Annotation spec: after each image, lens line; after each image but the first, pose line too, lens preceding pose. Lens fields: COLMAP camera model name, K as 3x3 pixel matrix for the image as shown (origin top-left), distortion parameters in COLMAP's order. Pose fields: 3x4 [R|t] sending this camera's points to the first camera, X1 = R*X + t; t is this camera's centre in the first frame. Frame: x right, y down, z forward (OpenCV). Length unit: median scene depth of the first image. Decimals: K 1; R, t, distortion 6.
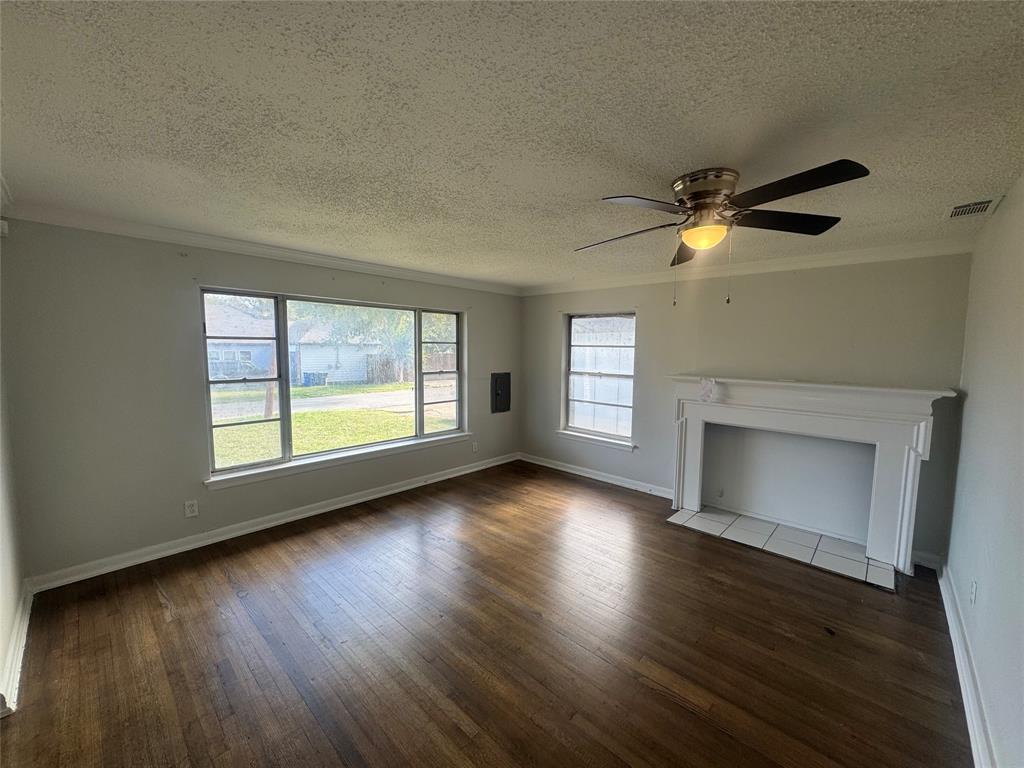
lens RADIAL K [[408.5, 0, 517.9], [0, 408.5, 392.5], [0, 0, 1]] dist [0.001777, 0.000235]
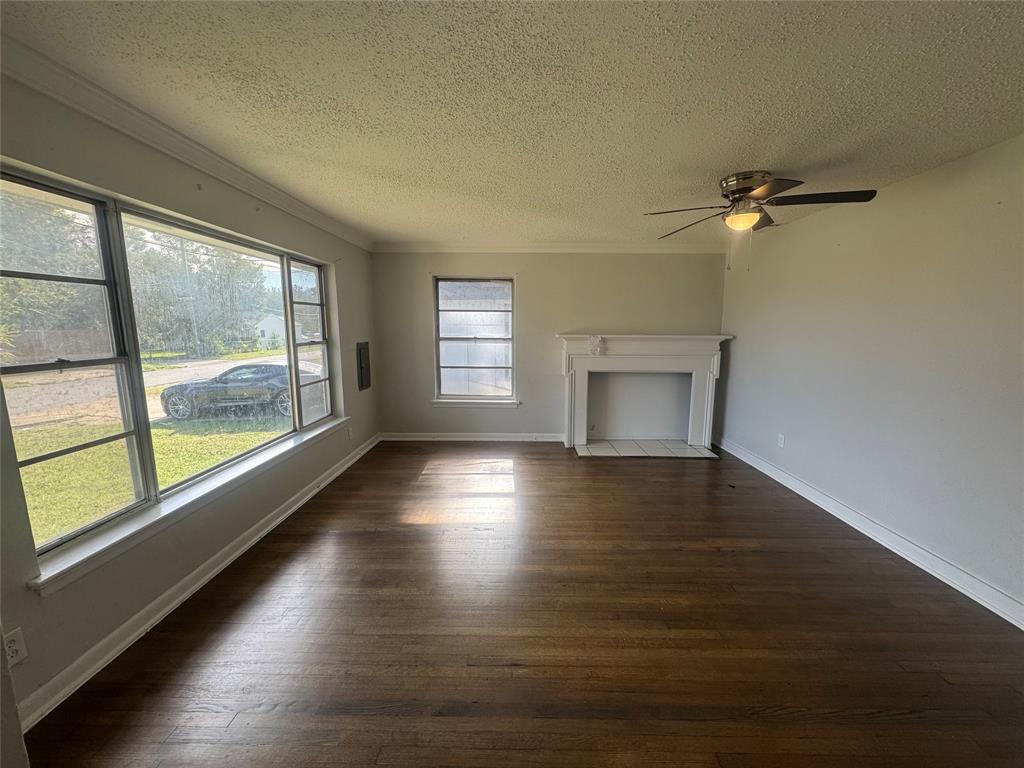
lens RADIAL K [[408.5, 0, 510.4], [0, 408.5, 385.7], [0, 0, 1]] dist [0.001777, 0.000235]
pose [[0.737190, -0.109993, 0.666673, -0.530842], [0.079365, 0.993927, 0.076225, 0.001464], [-0.671008, -0.003282, 0.741443, 0.234875]]
